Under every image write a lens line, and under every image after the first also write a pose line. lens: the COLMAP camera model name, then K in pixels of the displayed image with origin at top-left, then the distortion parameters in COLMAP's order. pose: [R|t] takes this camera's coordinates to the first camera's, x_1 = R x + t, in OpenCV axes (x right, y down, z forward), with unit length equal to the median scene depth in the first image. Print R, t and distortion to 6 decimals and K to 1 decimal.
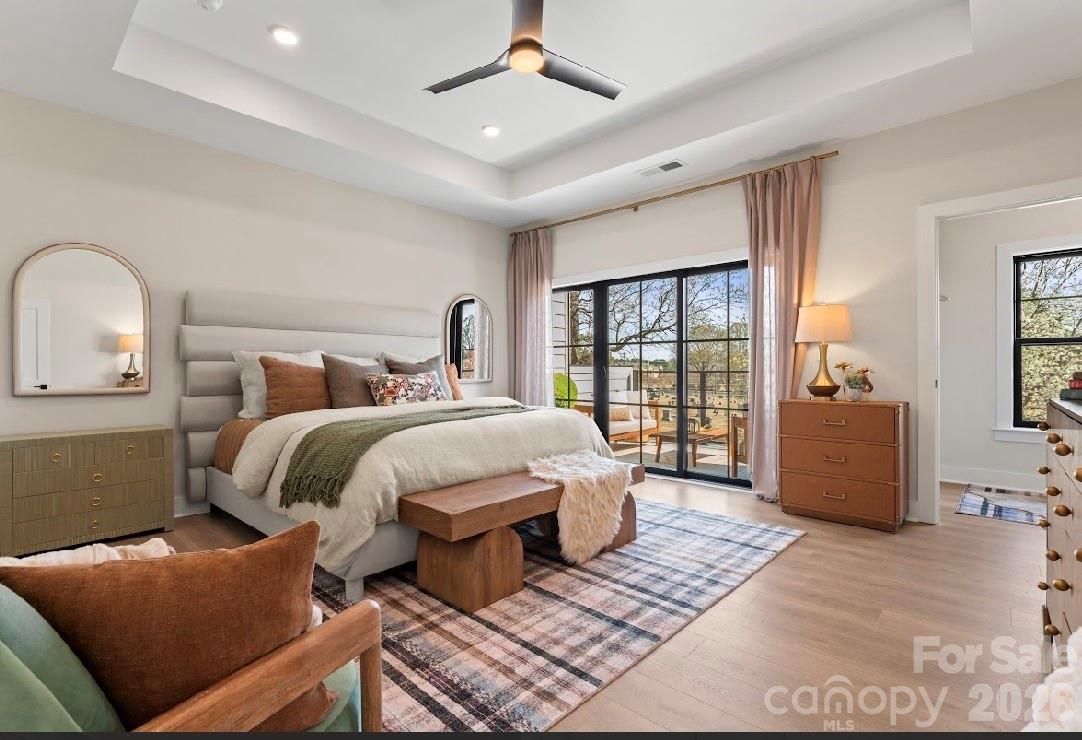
lens RADIAL K [[496.2, 0, 536.3], [0, 496.2, 367.5], [0, 0, 1]] dist [-0.000071, 0.000286]
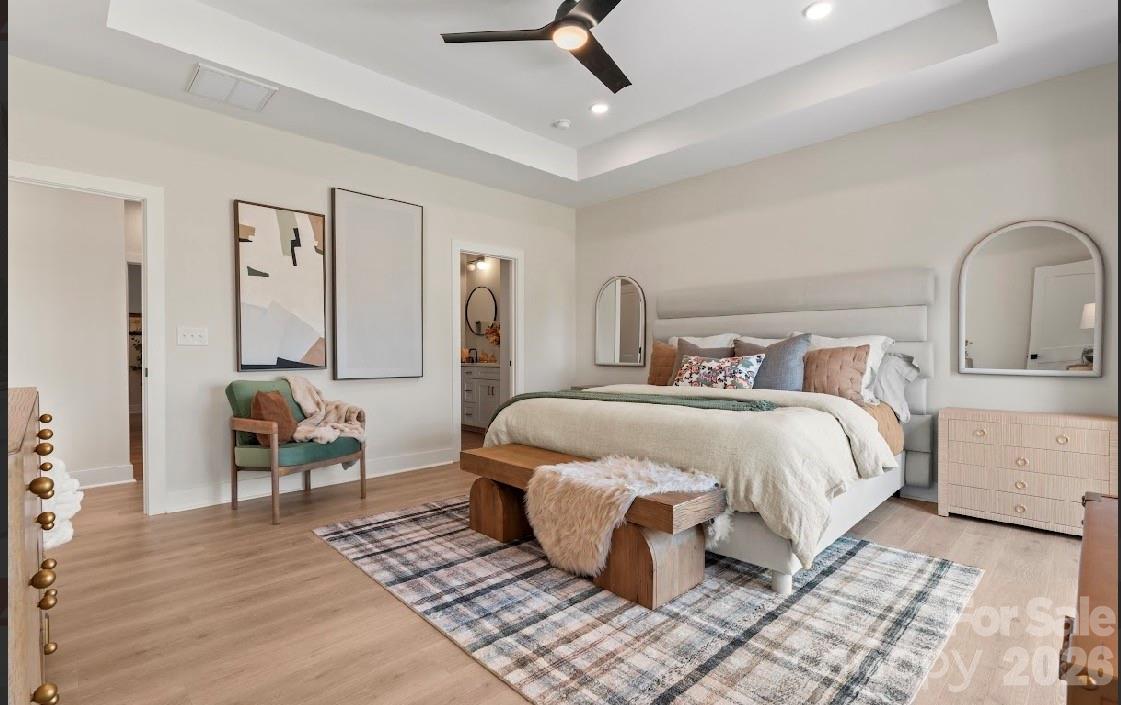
lens RADIAL K [[519.5, 0, 554.6], [0, 519.5, 357.5], [0, 0, 1]] dist [-0.009275, -0.000586]
pose [[-0.052988, 0.013291, -0.998507, 1.040688], [-0.001778, 0.999909, 0.013404, 0.002420], [0.998594, 0.002486, -0.052959, 1.061792]]
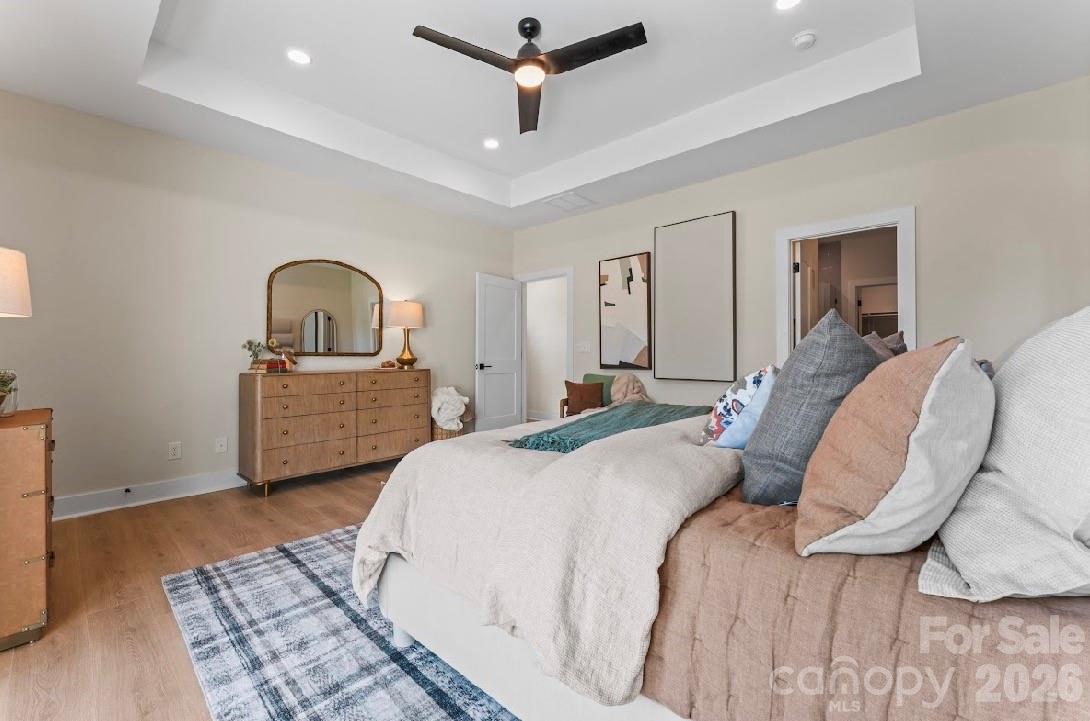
lens RADIAL K [[455.0, 0, 542.3], [0, 455.0, 353.1], [0, 0, 1]] dist [-0.000207, 0.000321]
pose [[-0.999907, 0.005518, 0.012448, -0.066151], [0.005626, 0.999947, 0.008670, -0.023097], [-0.012399, 0.008739, -0.999885, 2.068904]]
